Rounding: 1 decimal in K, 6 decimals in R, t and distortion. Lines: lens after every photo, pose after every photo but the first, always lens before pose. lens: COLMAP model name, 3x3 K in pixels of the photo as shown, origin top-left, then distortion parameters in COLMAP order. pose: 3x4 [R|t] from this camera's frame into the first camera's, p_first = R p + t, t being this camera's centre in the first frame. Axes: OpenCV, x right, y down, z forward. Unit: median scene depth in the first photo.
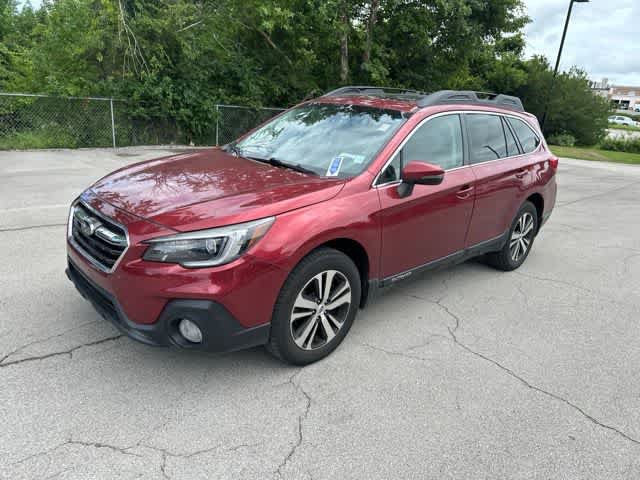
lens RADIAL K [[449.6, 0, 317.0], [0, 449.6, 240.5], [0, 0, 1]] dist [0.013157, -0.015609]
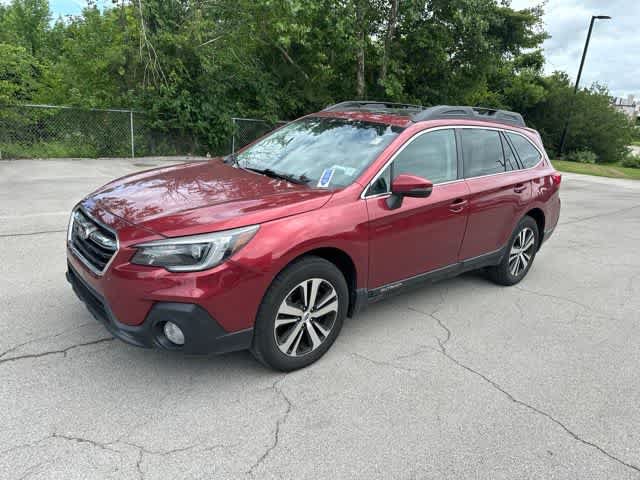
lens RADIAL K [[449.6, 0, 317.0], [0, 449.6, 240.5], [0, 0, 1]] dist [0.013157, -0.015609]
pose [[0.999025, 0.020555, -0.039083, 0.053433], [-0.021659, 0.999372, -0.028028, 0.006300], [0.038483, 0.028847, 0.998843, -0.018607]]
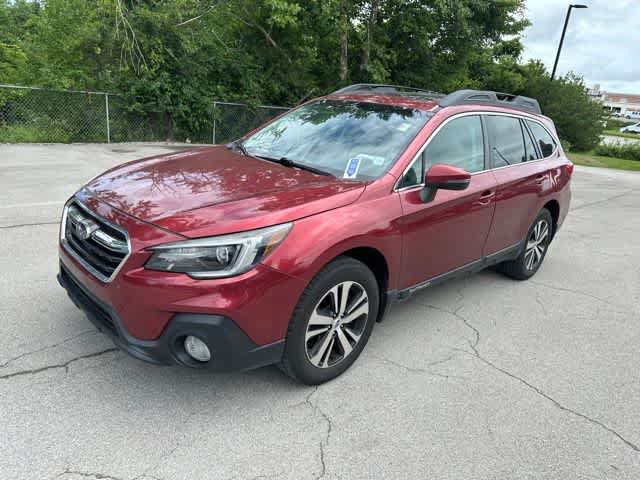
lens RADIAL K [[449.6, 0, 317.0], [0, 449.6, 240.5], [0, 0, 1]] dist [0.013157, -0.015609]
pose [[0.999720, 0.017616, 0.015781, -0.038706], [-0.017620, 0.999845, 0.000092, -0.012087], [-0.015777, -0.000370, 0.999875, 0.063337]]
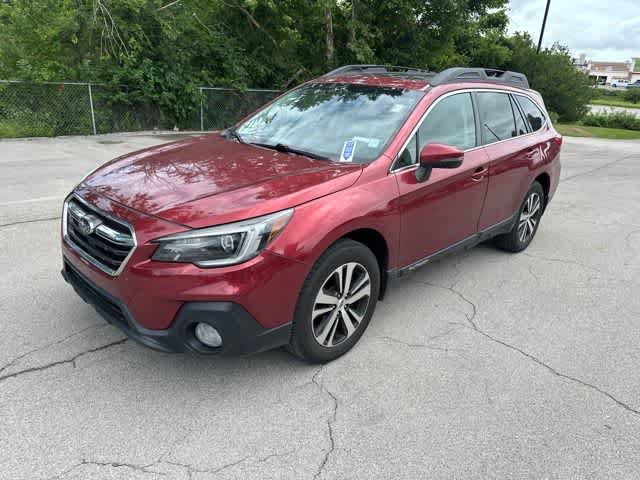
lens RADIAL K [[451.2, 0, 324.3], [0, 451.2, 241.3], [0, 0, 1]] dist [0.003888, -0.004117]
pose [[0.998459, -0.033474, 0.044265, -0.049733], [0.031713, 0.998700, 0.039913, -0.013506], [-0.045544, -0.038448, 0.998222, 0.046257]]
